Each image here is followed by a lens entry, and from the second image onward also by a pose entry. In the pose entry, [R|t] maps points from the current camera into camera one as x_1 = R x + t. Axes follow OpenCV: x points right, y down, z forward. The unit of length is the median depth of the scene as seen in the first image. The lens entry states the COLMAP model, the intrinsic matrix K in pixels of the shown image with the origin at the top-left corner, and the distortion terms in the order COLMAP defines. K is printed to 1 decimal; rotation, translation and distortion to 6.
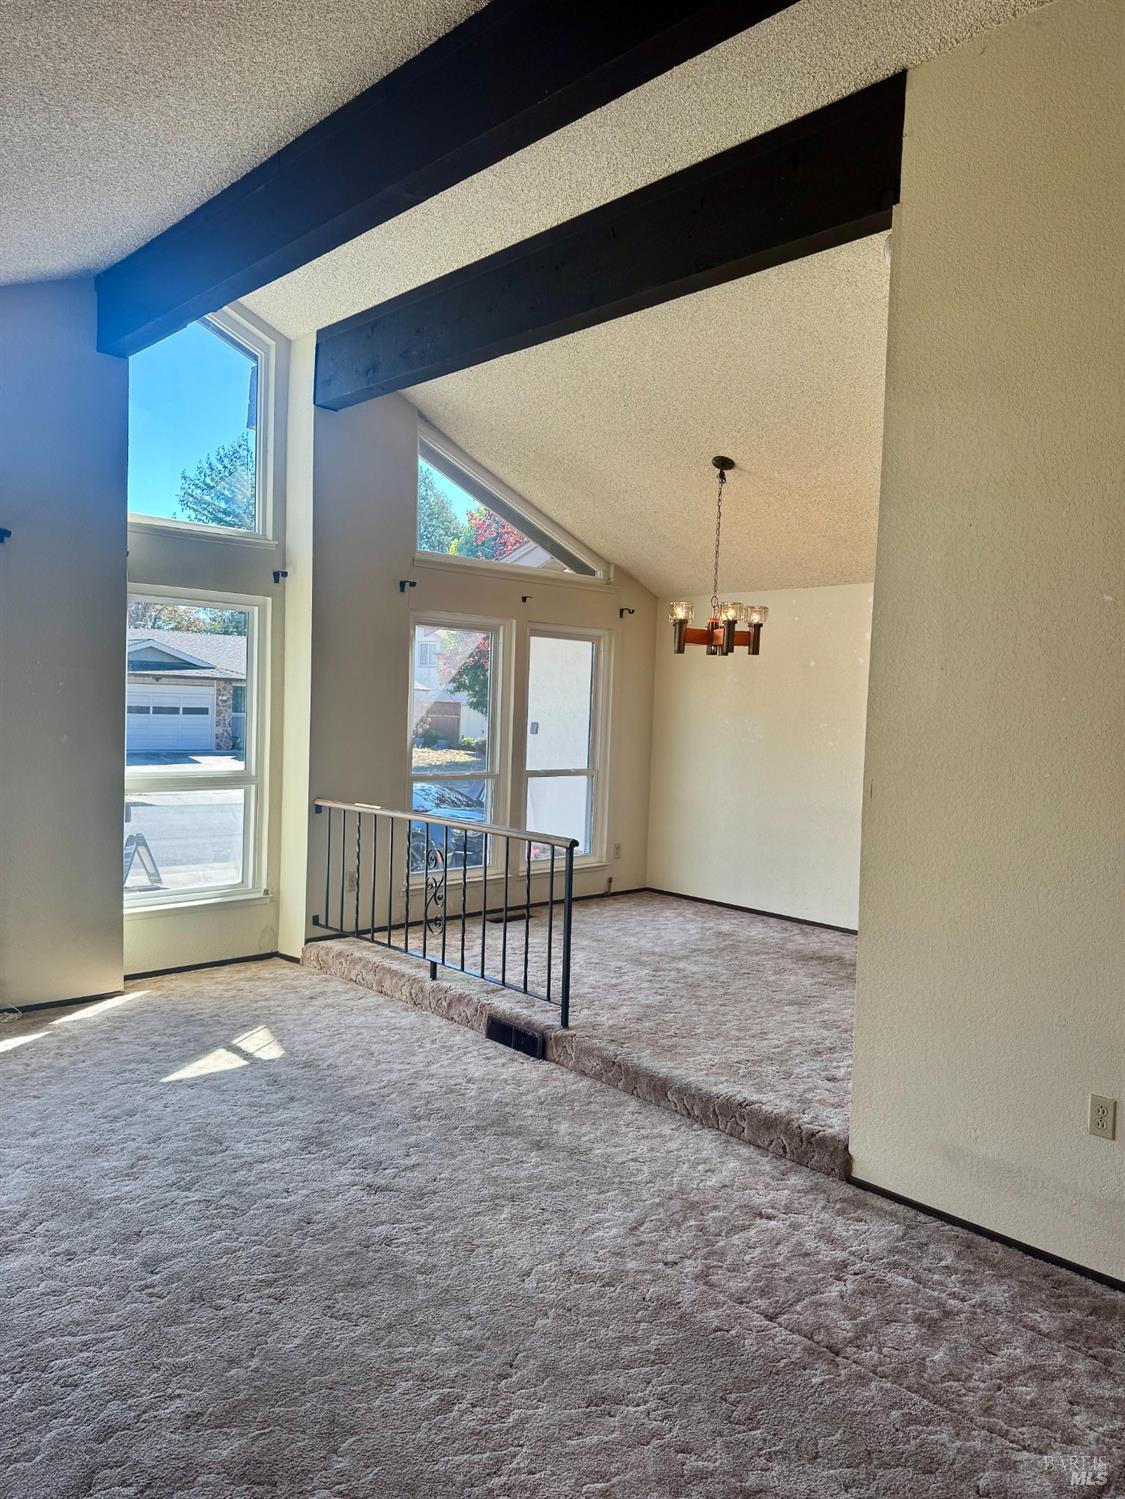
lens RADIAL K [[1040.5, 0, 575.8], [0, 1040.5, 741.4], [0, 0, 1]] dist [0.062858, -0.080037]
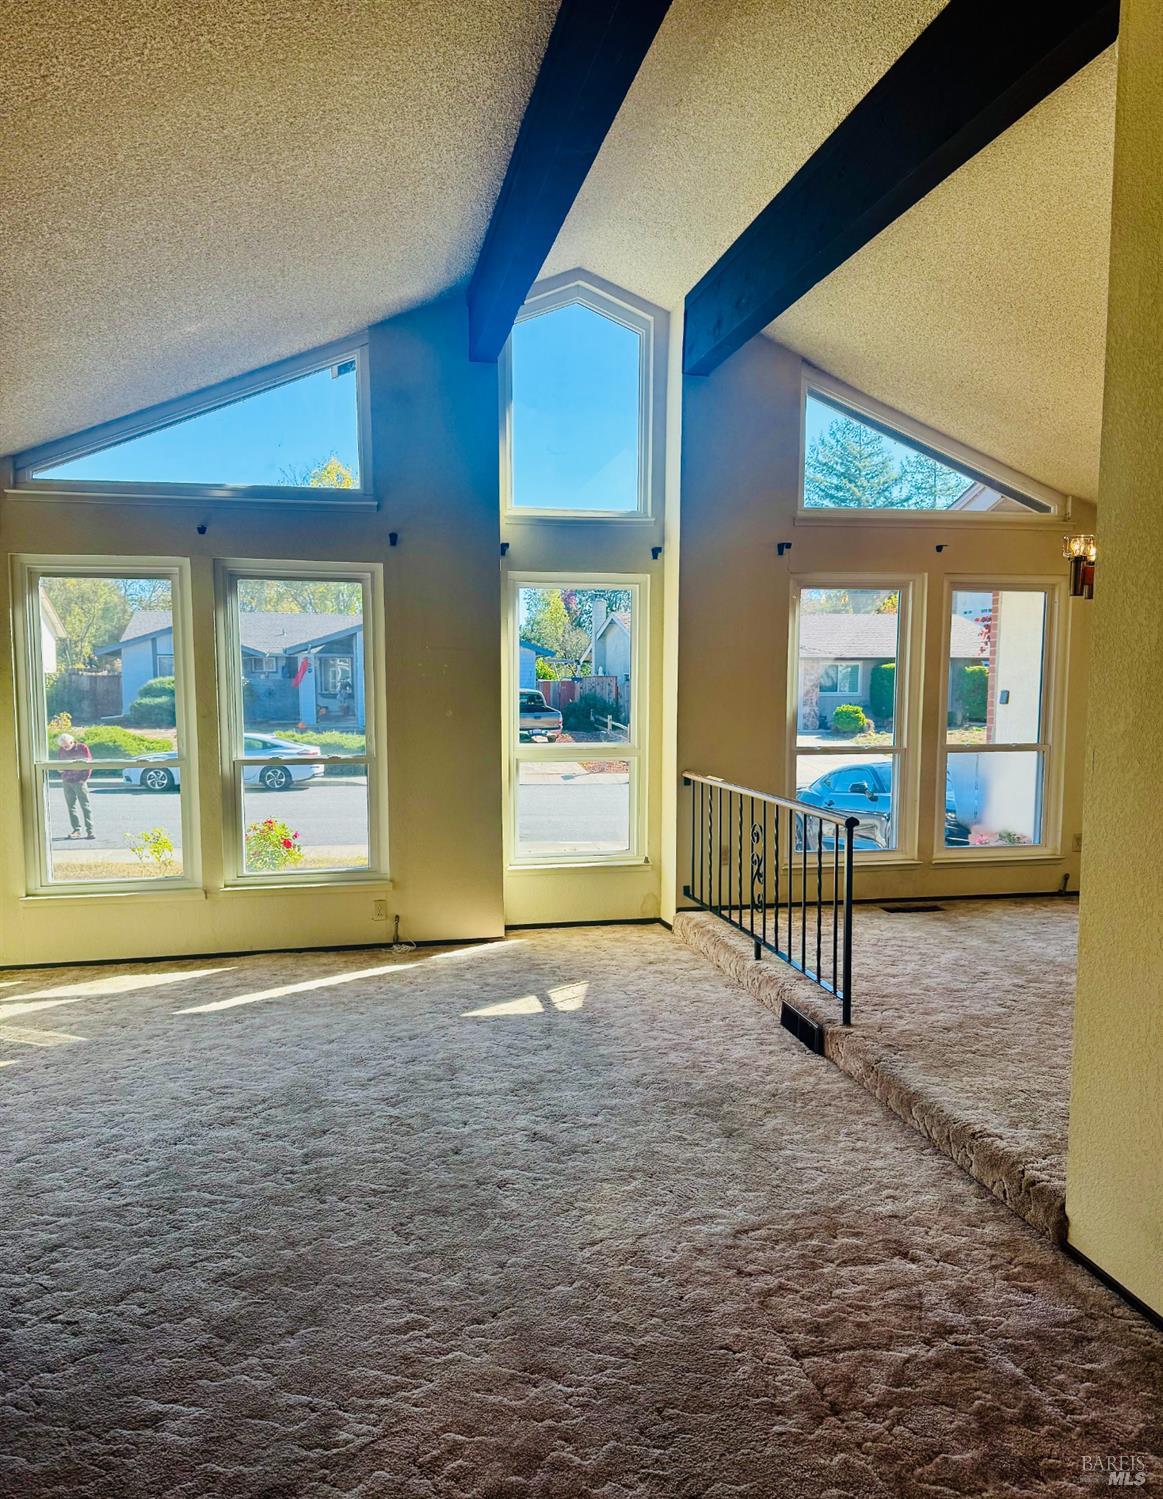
lens RADIAL K [[1079.6, 0, 609.1], [0, 1079.6, 772.5], [0, 0, 1]] dist [0.033551, -0.055533]
pose [[0.853931, 0.017715, -0.520085, 0.306690], [0.007908, 0.998863, 0.047007, 0.009689], [0.520327, -0.044254, 0.852820, 0.098291]]
